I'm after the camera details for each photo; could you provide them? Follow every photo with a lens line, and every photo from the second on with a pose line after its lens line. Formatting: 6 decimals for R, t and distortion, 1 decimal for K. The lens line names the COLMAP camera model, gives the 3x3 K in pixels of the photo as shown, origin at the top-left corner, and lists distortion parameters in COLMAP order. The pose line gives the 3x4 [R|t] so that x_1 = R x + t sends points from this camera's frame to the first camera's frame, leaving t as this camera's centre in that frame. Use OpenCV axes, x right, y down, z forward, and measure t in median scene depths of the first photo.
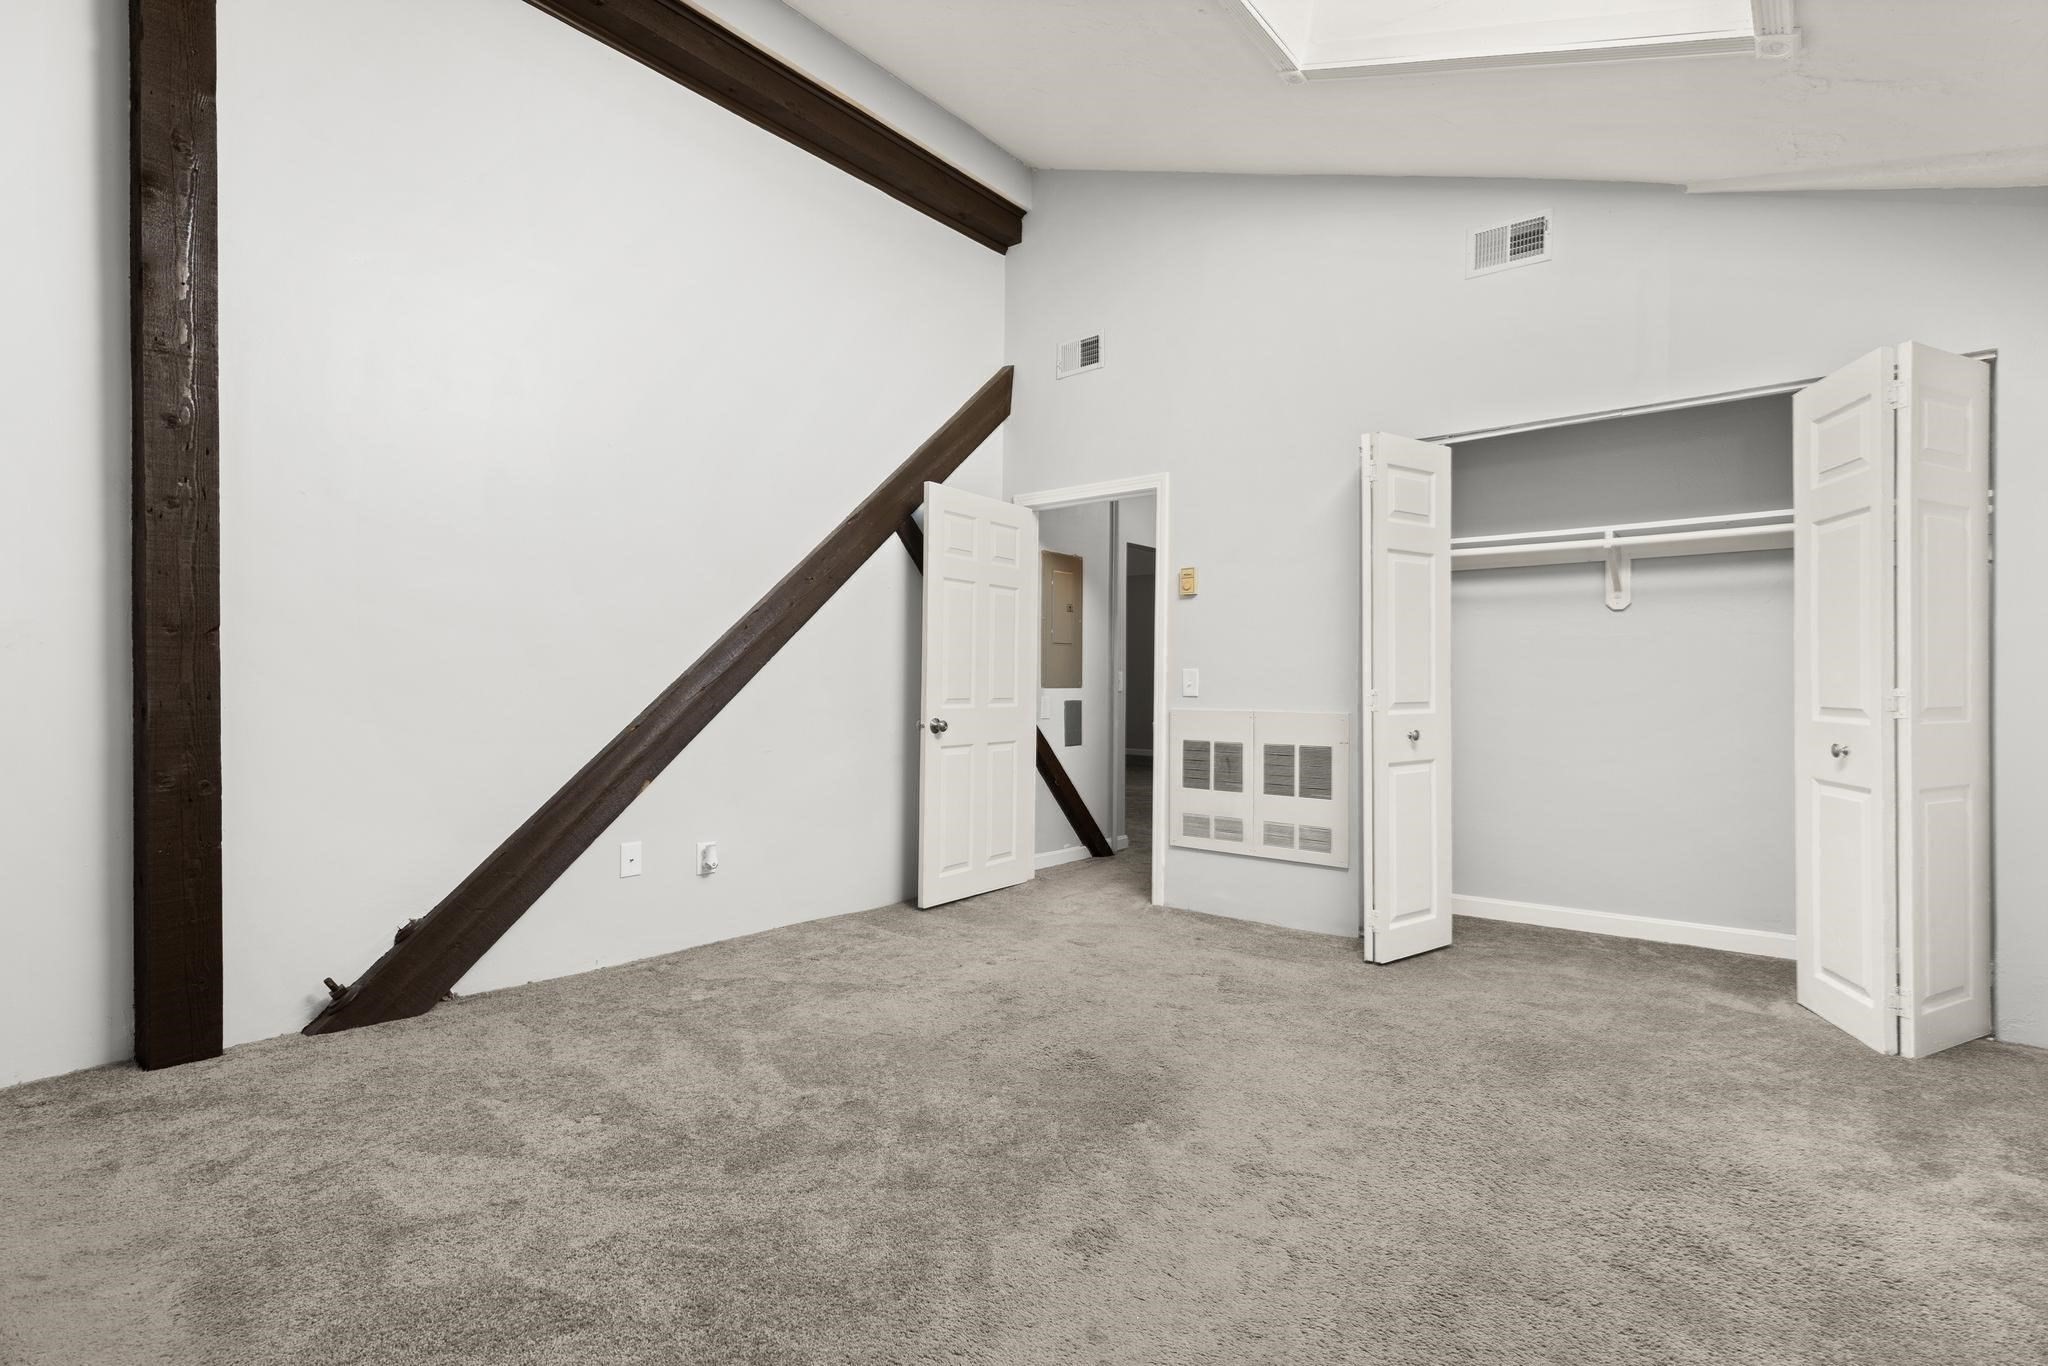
lens RADIAL K [[931.7, 0, 1039.0], [0, 931.7, 676.8], [0, 0, 1]] dist [0.009673, -0.000636]
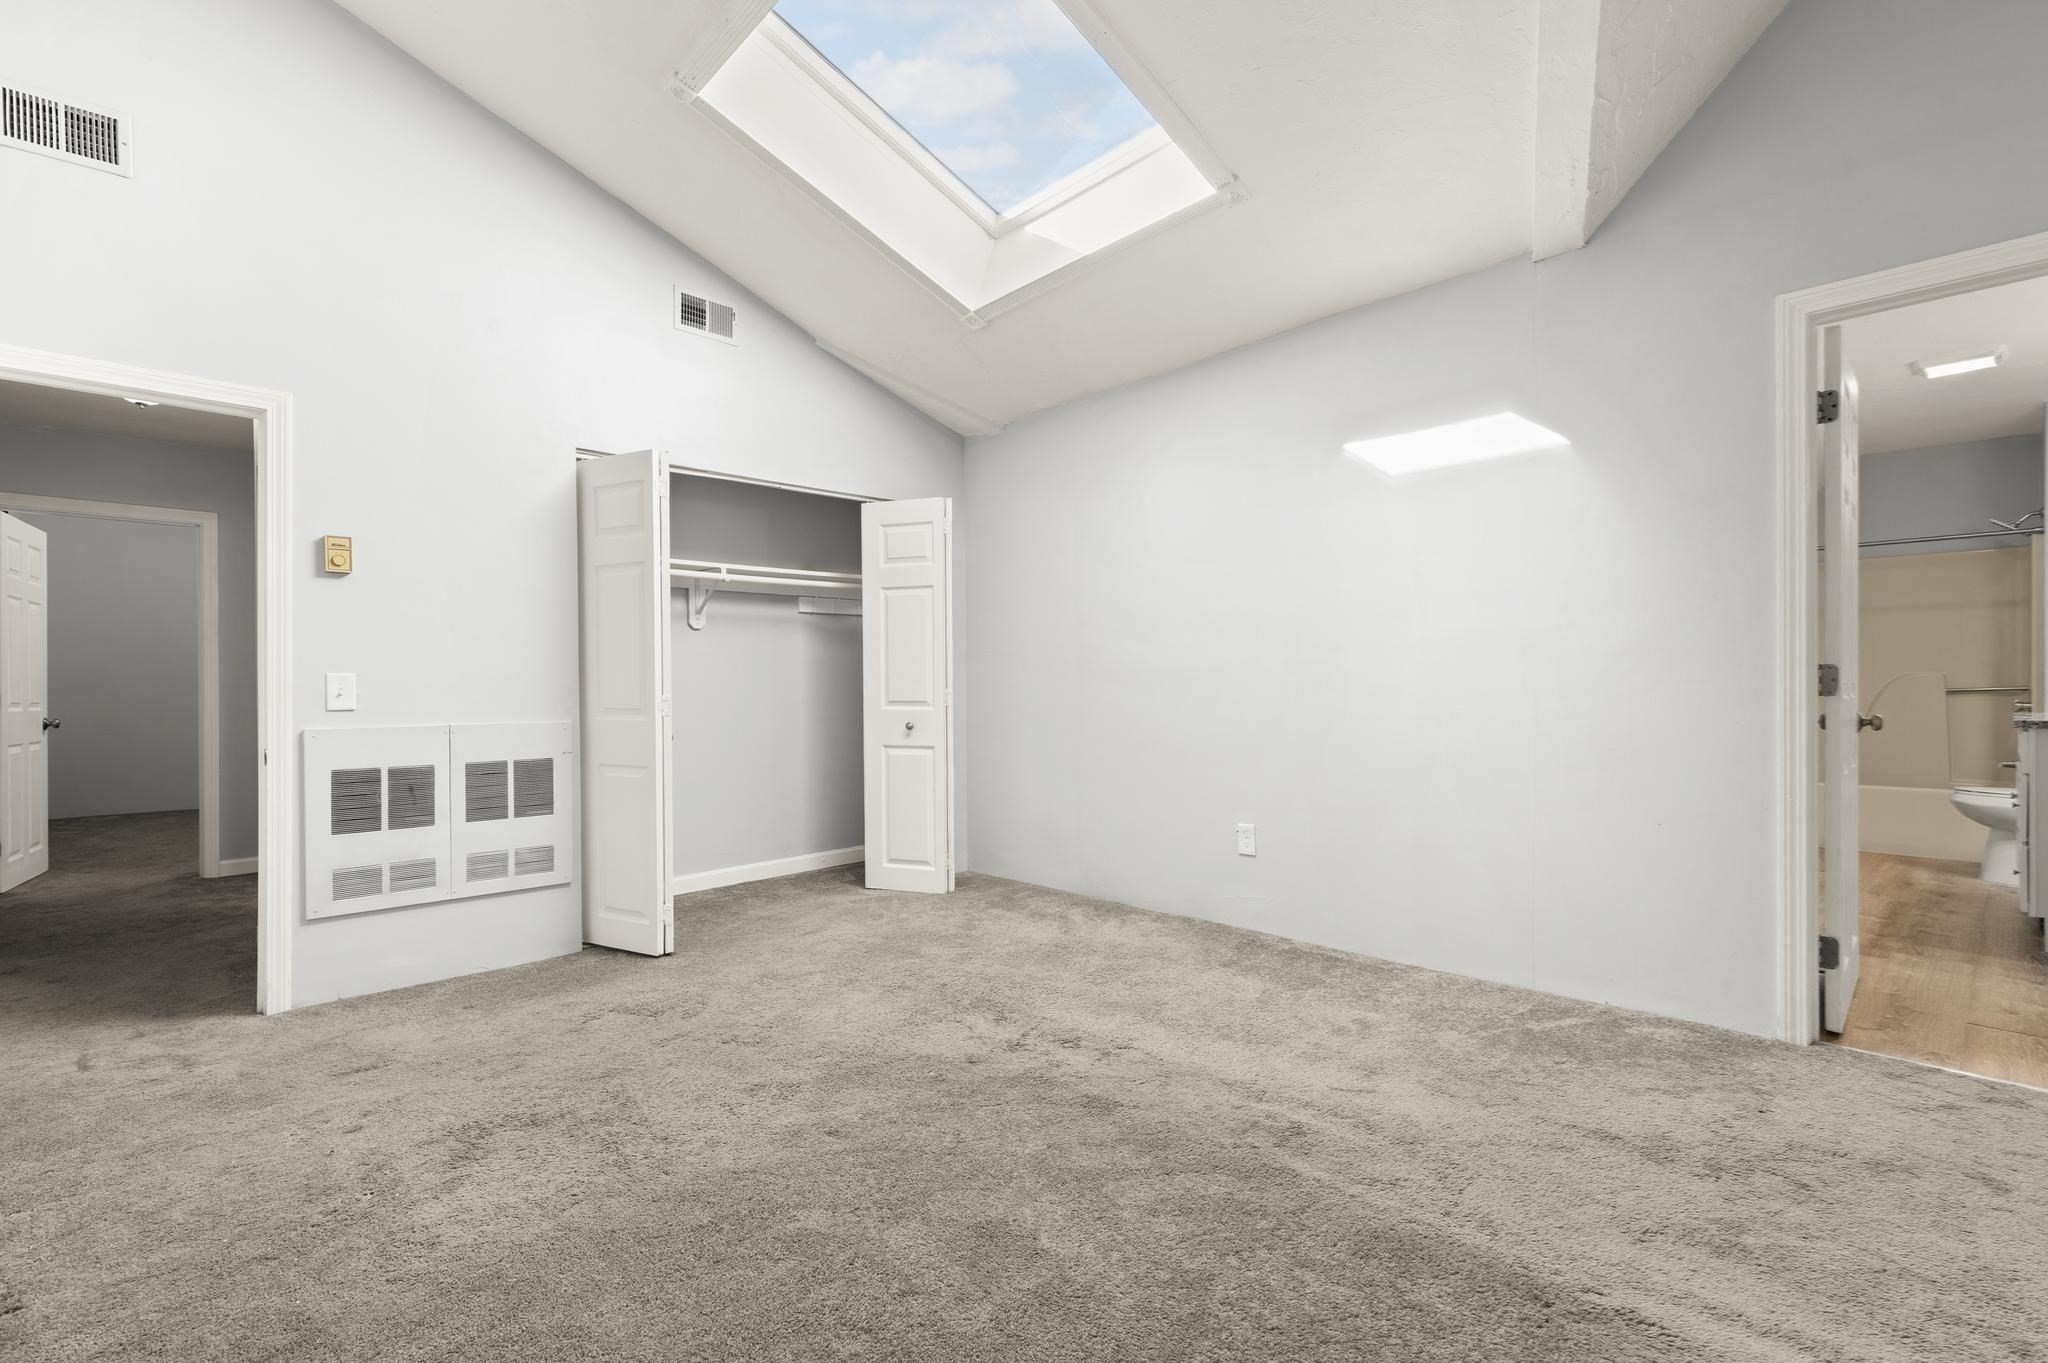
lens RADIAL K [[931.7, 0, 1028.6], [0, 931.7, 684.4], [0, 0, 1]] dist [0.009673, -0.000636]
pose [[0.134027, -0.003195, 0.990973, -0.563689], [0.001552, 0.999994, 0.003014, -0.001120], [-0.990977, 0.001134, 0.134031, 0.405443]]
